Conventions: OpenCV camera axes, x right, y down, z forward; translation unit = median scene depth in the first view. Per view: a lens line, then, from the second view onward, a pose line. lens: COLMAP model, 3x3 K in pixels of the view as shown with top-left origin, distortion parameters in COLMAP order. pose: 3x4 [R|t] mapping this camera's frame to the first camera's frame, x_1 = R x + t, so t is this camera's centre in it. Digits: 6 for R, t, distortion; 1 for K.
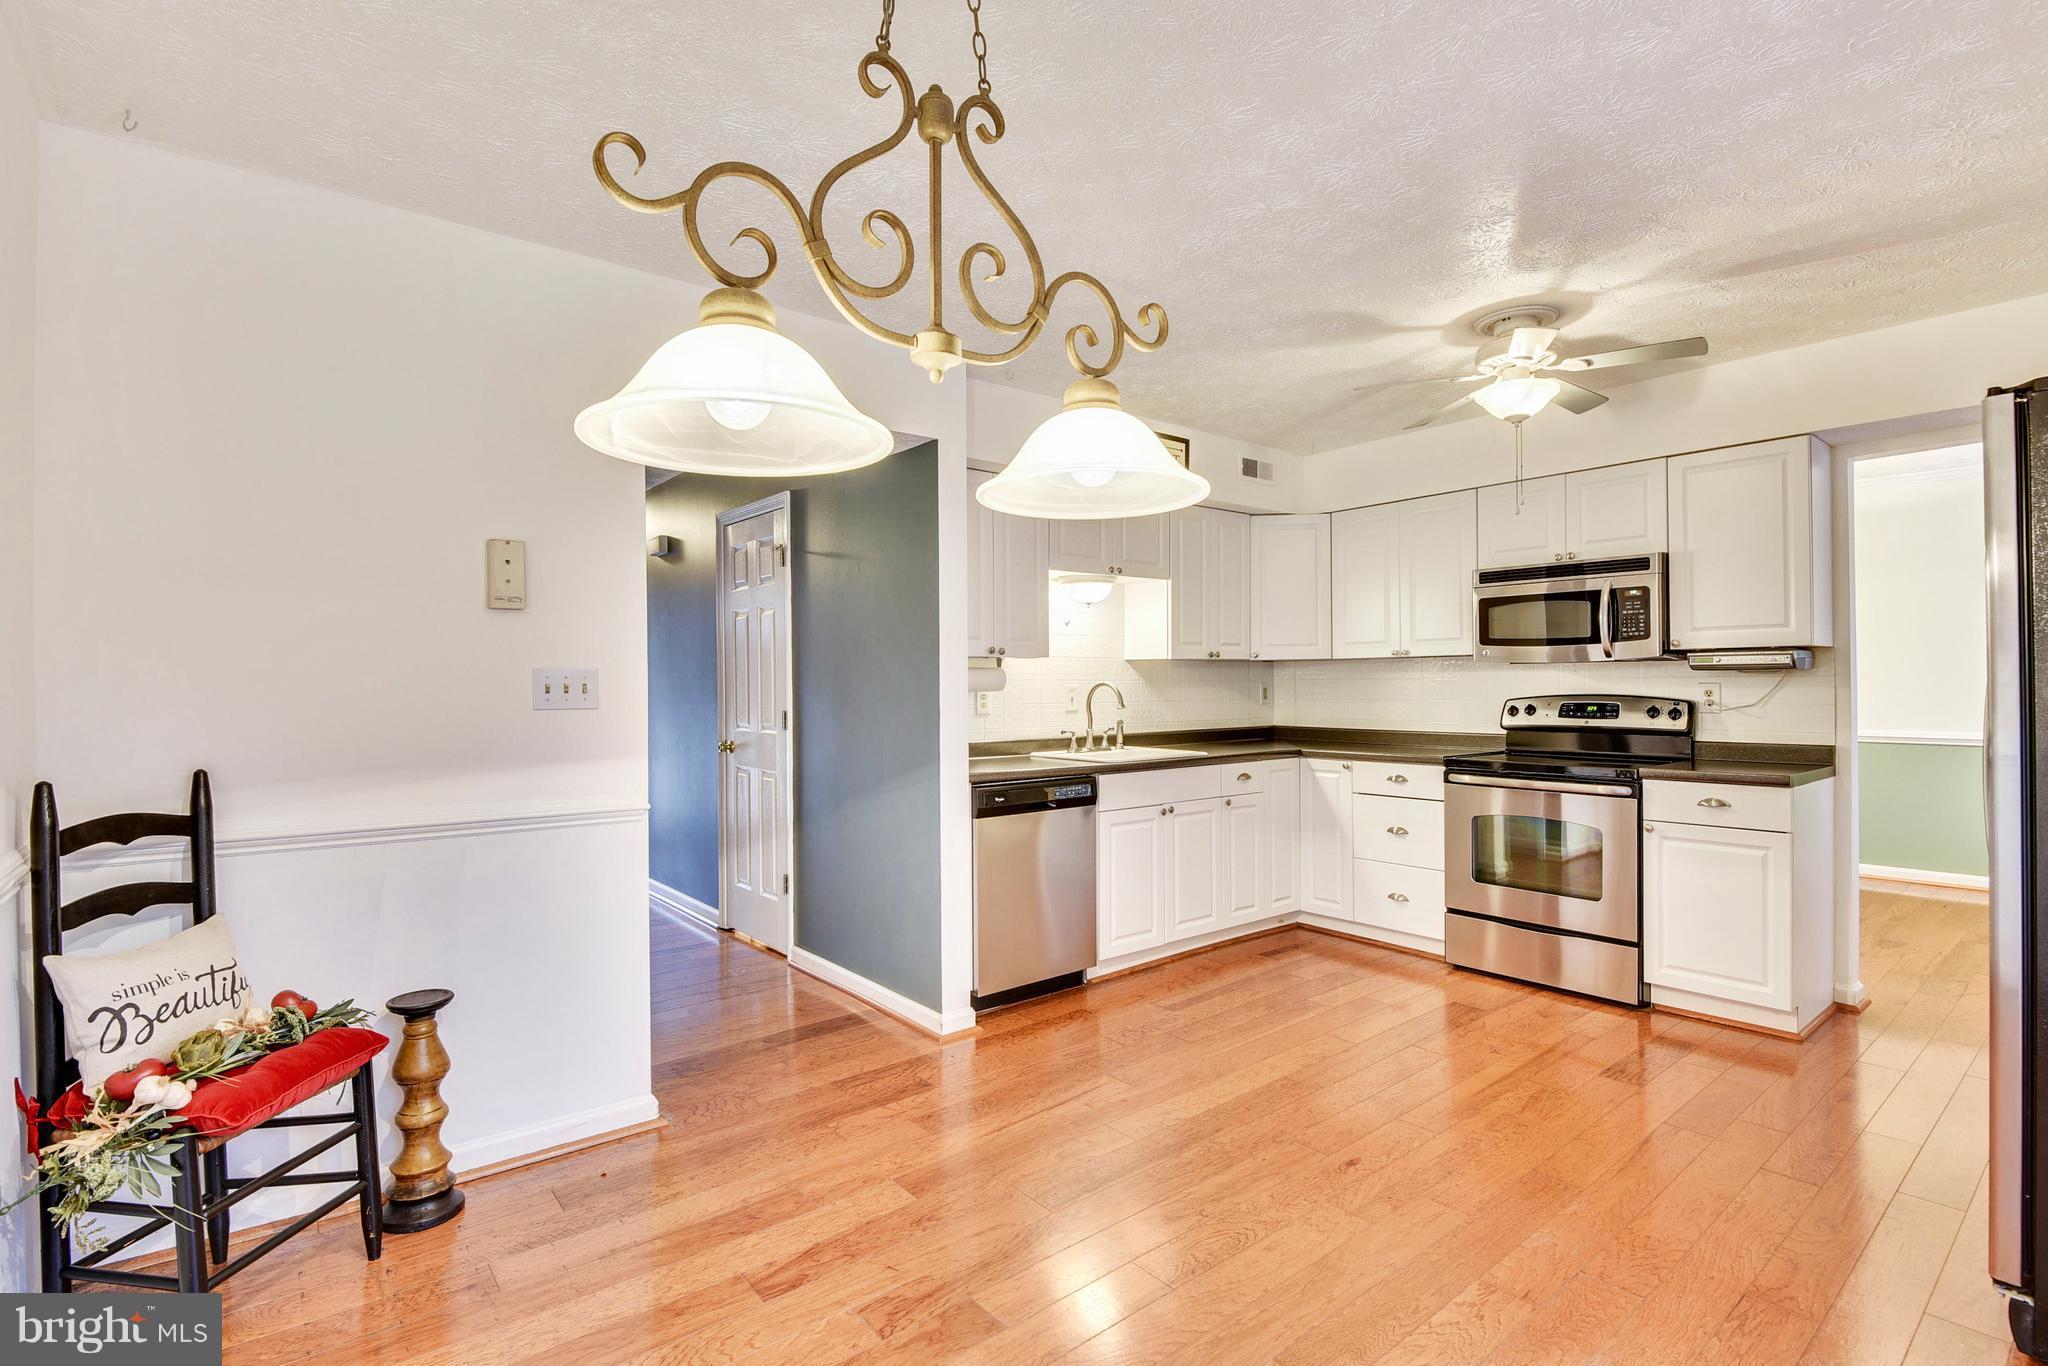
lens RADIAL K [[961.9, 0, 1046.3], [0, 961.9, 693.1], [0, 0, 1]] dist [-0.000114, -0.000512]
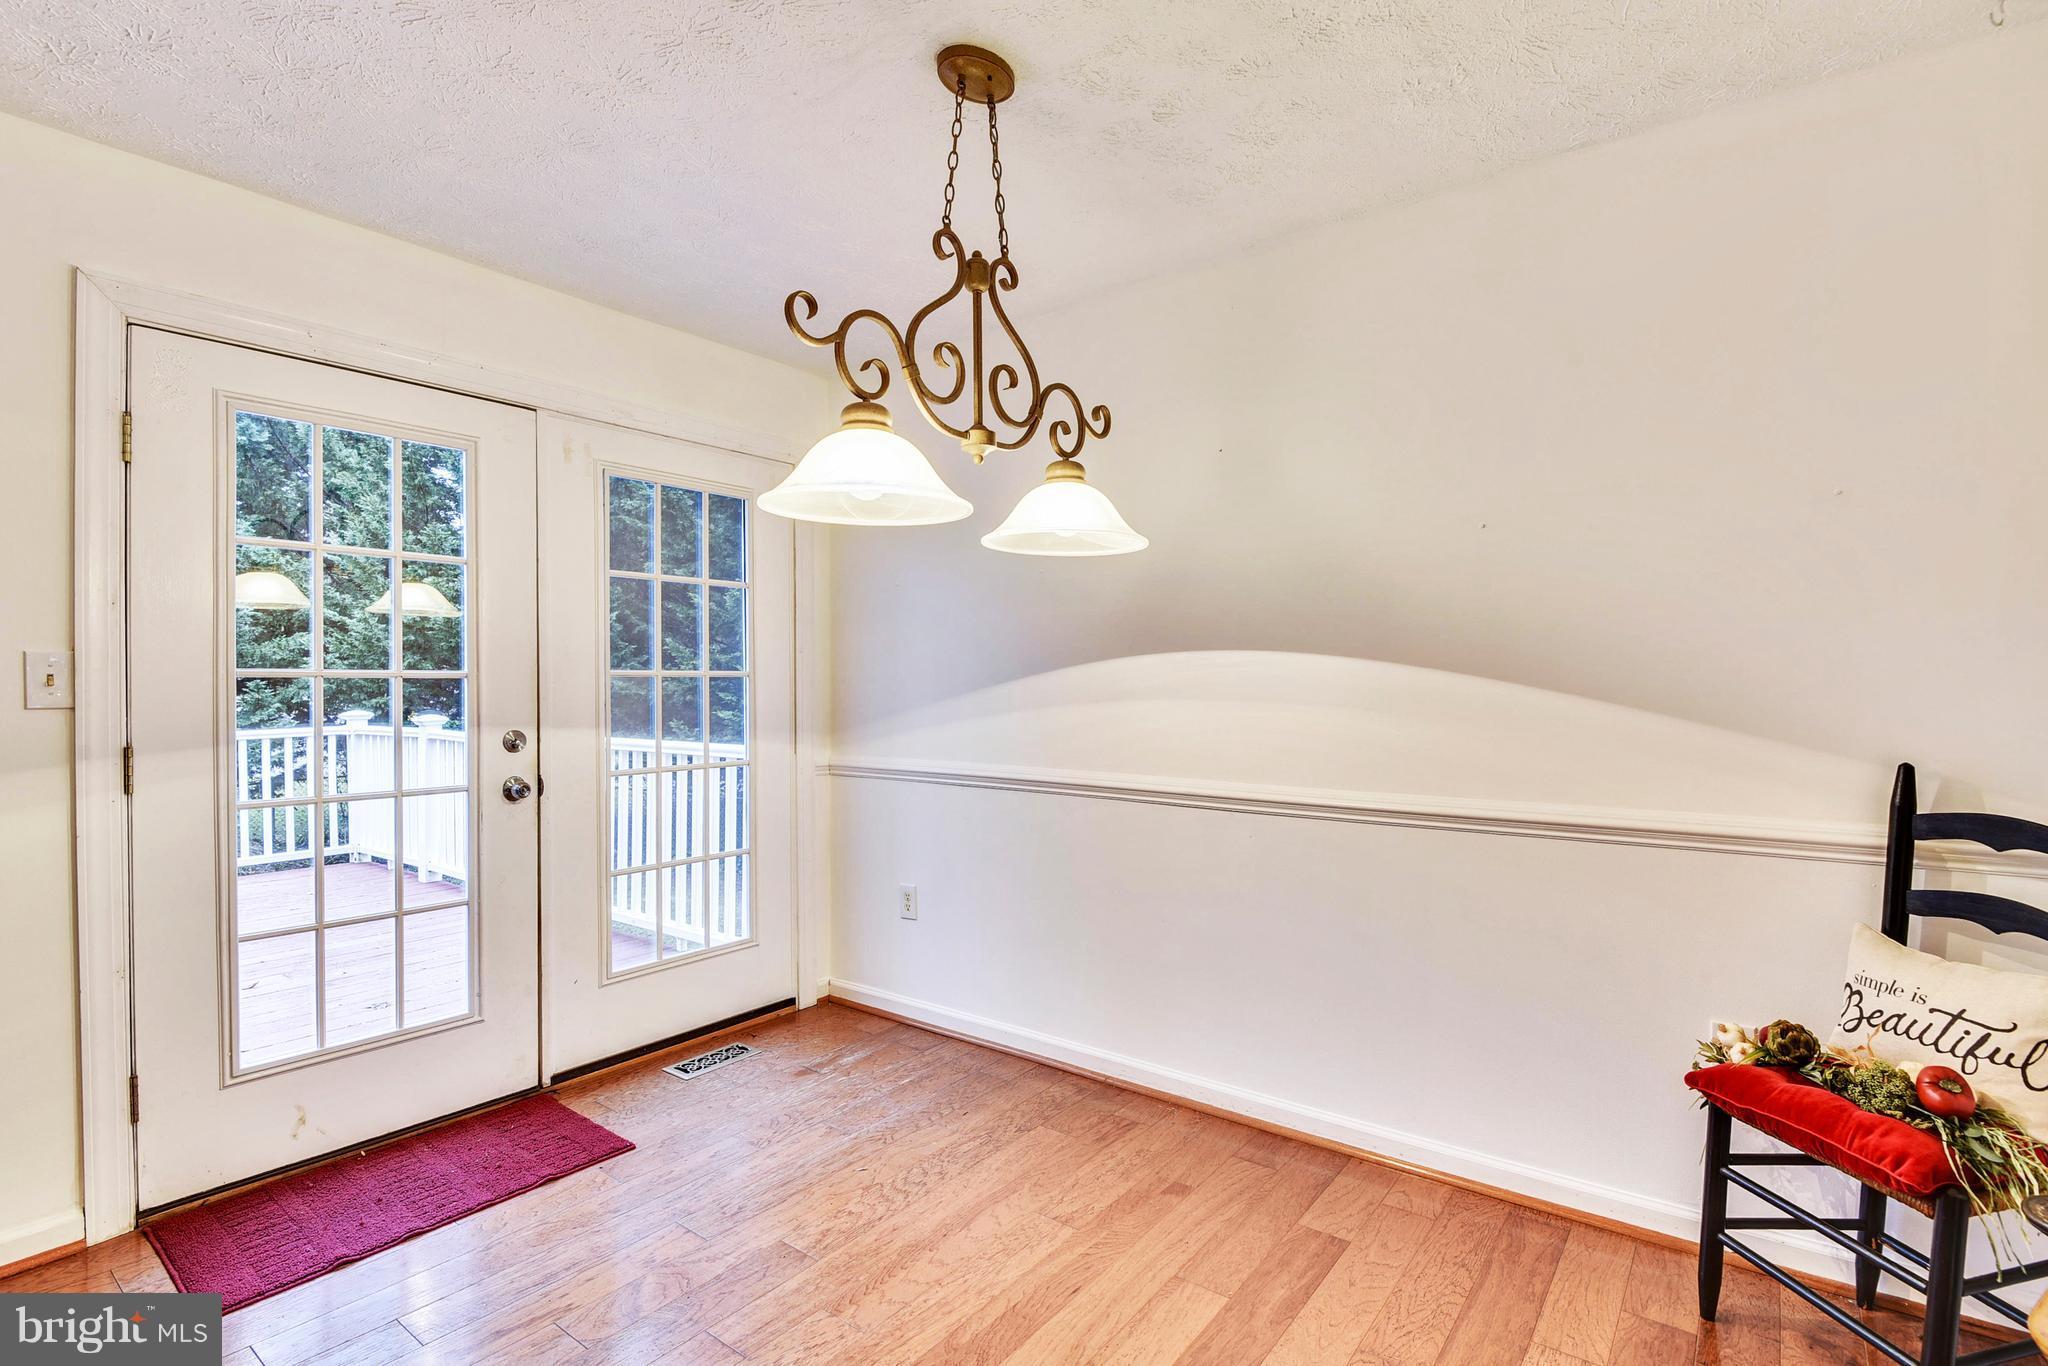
lens RADIAL K [[961.9, 0, 1046.3], [0, 961.9, 693.1], [0, 0, 1]] dist [-0.000114, -0.000512]
pose [[-0.972515, 0.016836, -0.232230, 0.076094], [0.014333, 0.999820, 0.012459, -0.007812], [0.232398, 0.008788, -0.972581, 1.513964]]
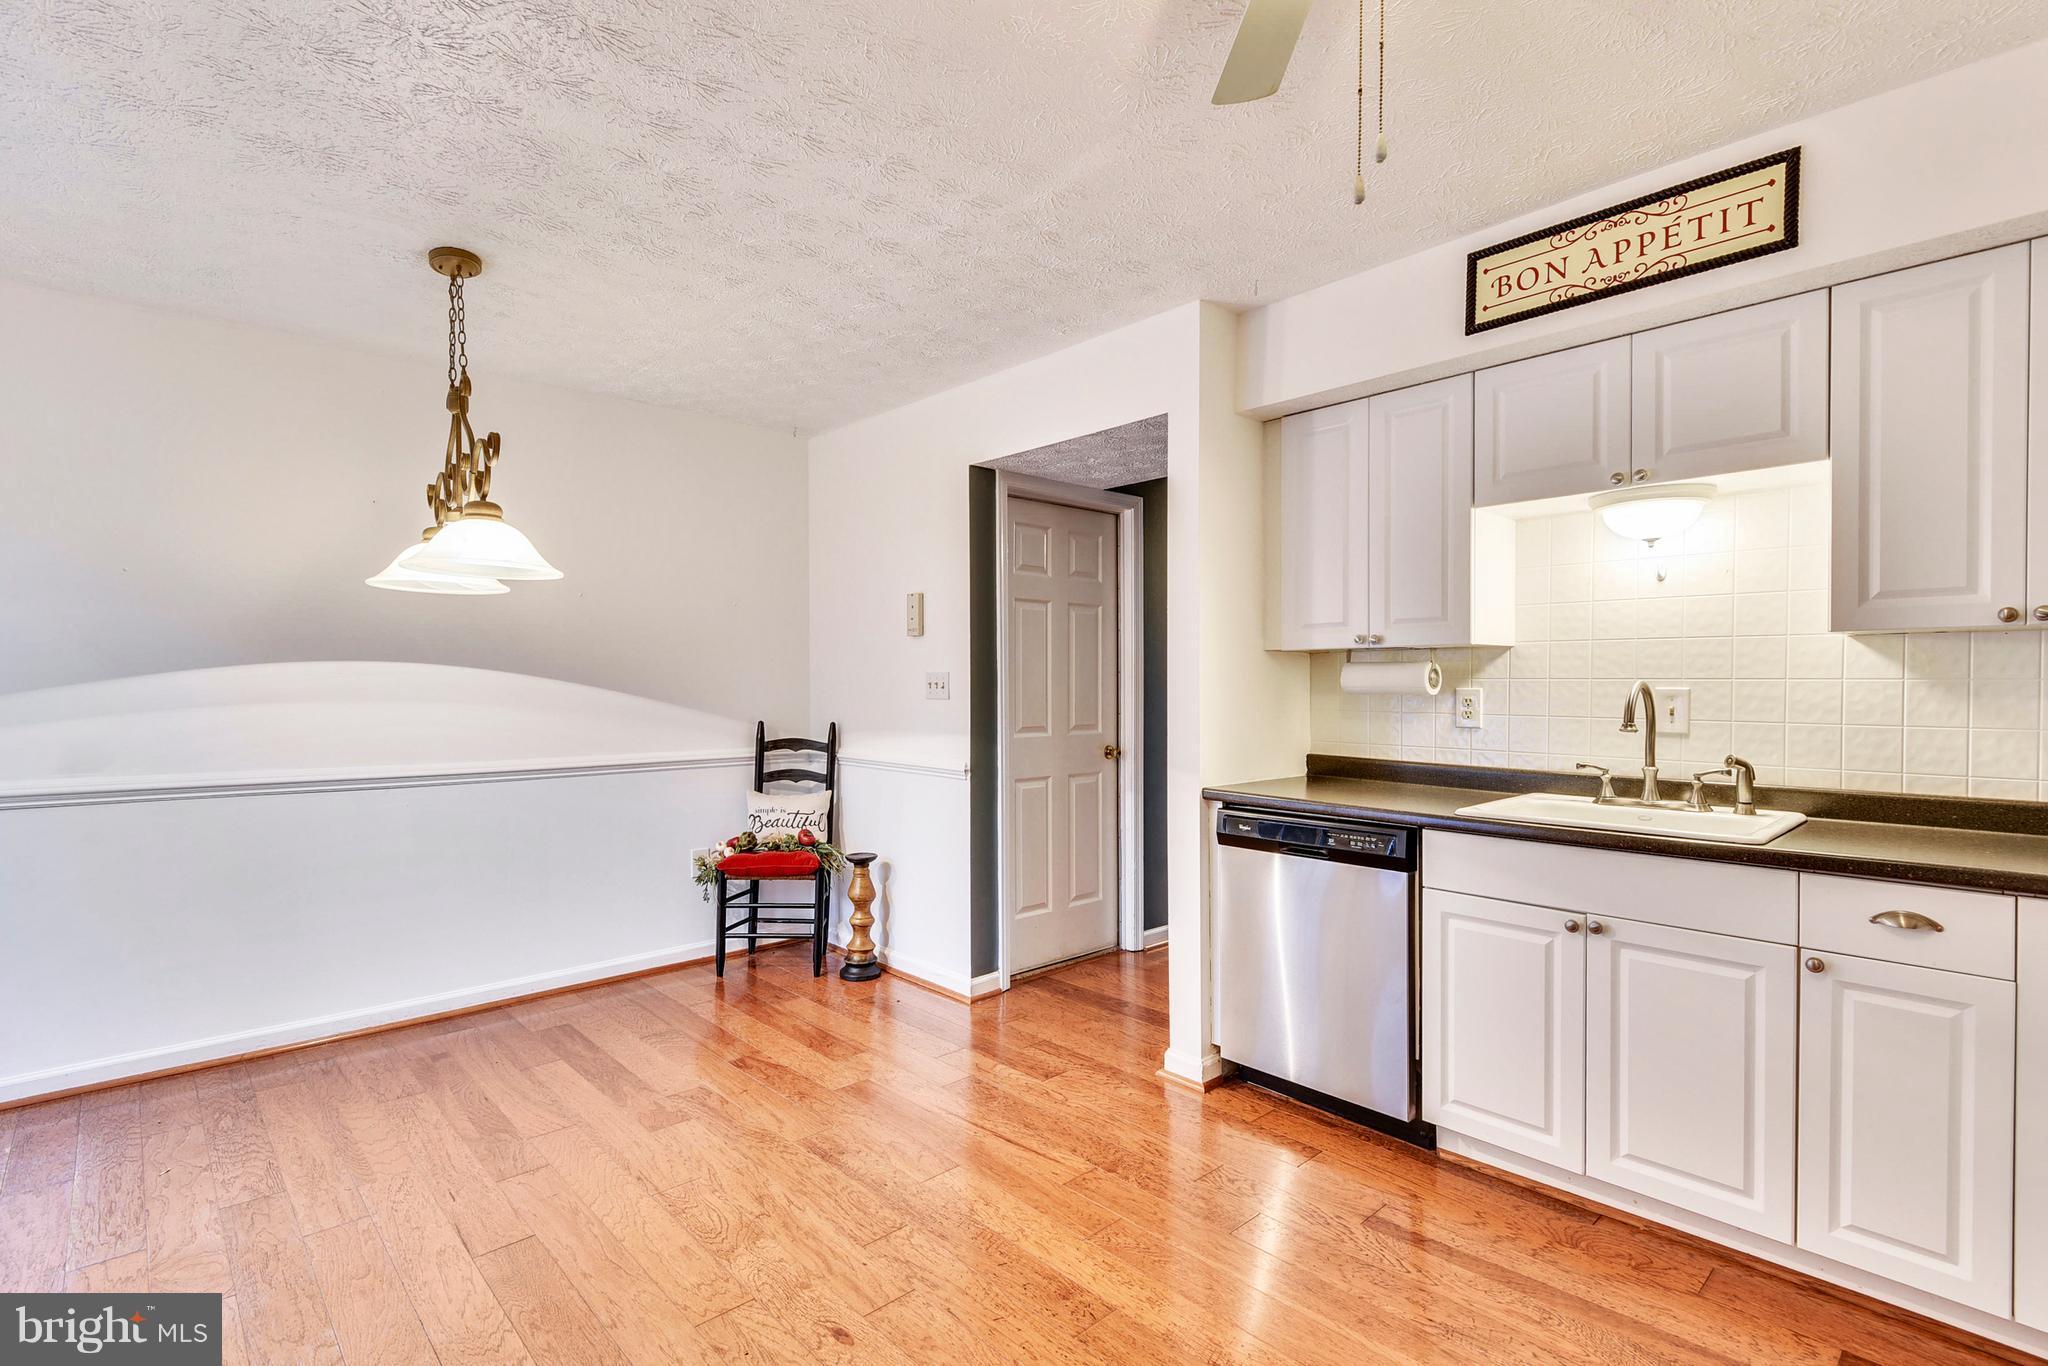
lens RADIAL K [[961.9, 0, 1046.3], [0, 961.9, 693.1], [0, 0, 1]] dist [-0.000114, -0.000512]
pose [[0.069148, 0.025319, -0.997285, 1.278717], [-0.004172, 0.999676, 0.025091, -0.040563], [0.997598, 0.002426, 0.069232, 1.326733]]
